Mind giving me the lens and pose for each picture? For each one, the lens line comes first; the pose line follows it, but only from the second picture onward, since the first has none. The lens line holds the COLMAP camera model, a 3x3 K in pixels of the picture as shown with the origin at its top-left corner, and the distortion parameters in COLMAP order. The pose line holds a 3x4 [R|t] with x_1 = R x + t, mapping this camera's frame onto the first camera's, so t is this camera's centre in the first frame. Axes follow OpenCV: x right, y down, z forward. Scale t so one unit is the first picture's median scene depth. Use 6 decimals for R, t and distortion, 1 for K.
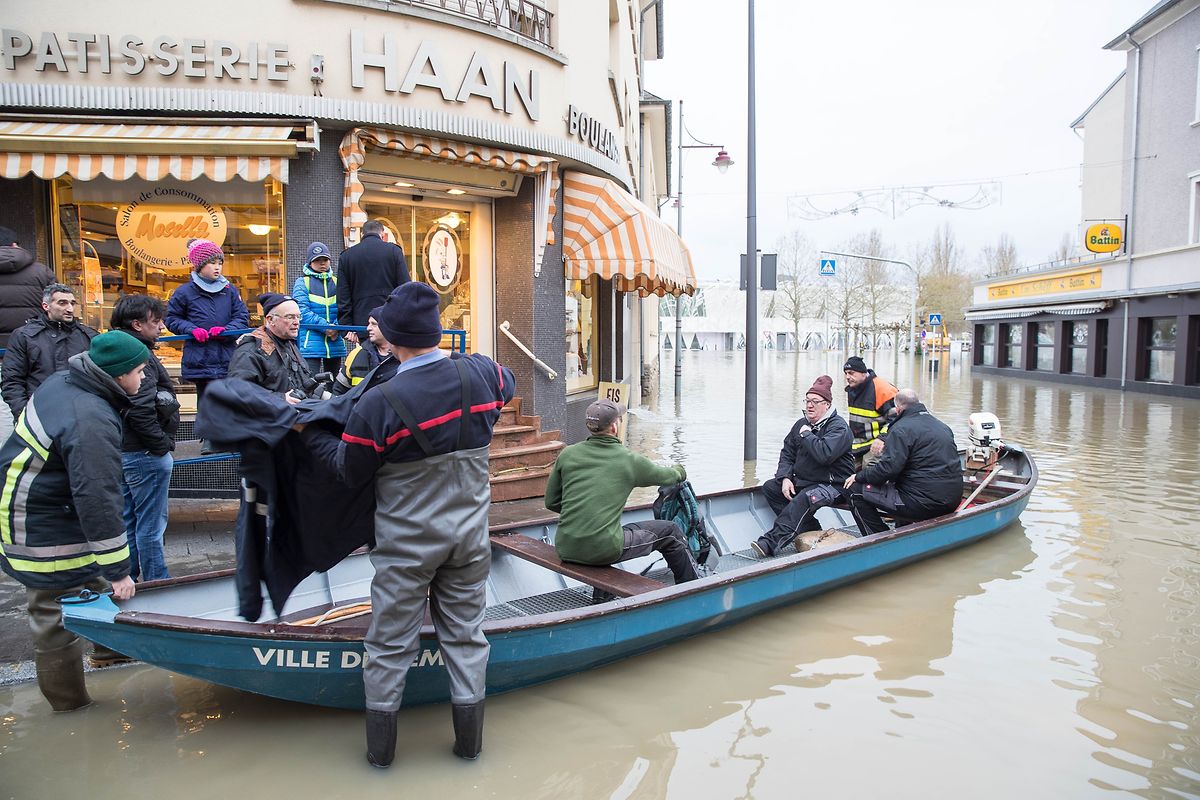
lens RADIAL K [[758.5, 0, 600.0], [0, 758.5, 400.0], [0, 0, 1]] dist [-0.104404, 0.070296]
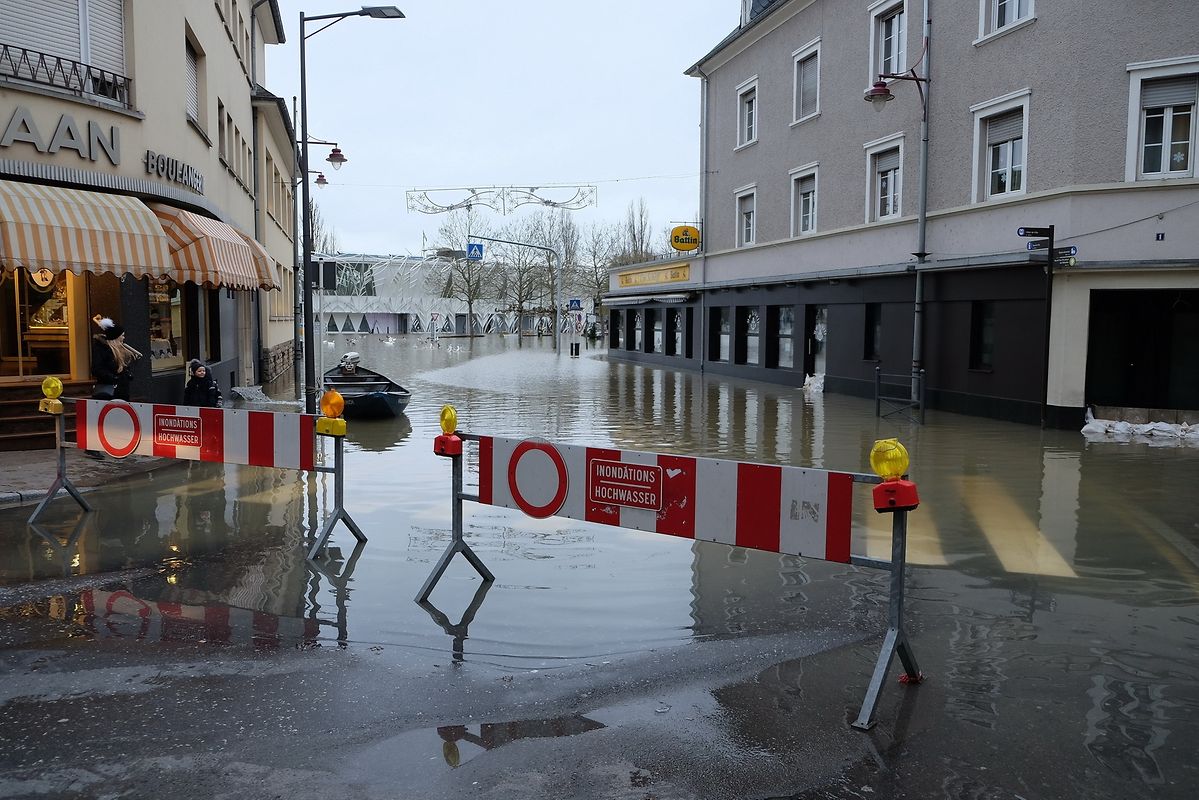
lens RADIAL K [[895.5, 0, 585.2], [0, 895.5, 398.1], [0, 0, 1]] dist [-0.031704, 0.039475]
pose [[0.943018, -0.020161, 0.332131, 0.062376], [0.017552, 0.999787, 0.010854, 0.015474], [-0.332279, -0.004406, 0.943171, -0.293898]]
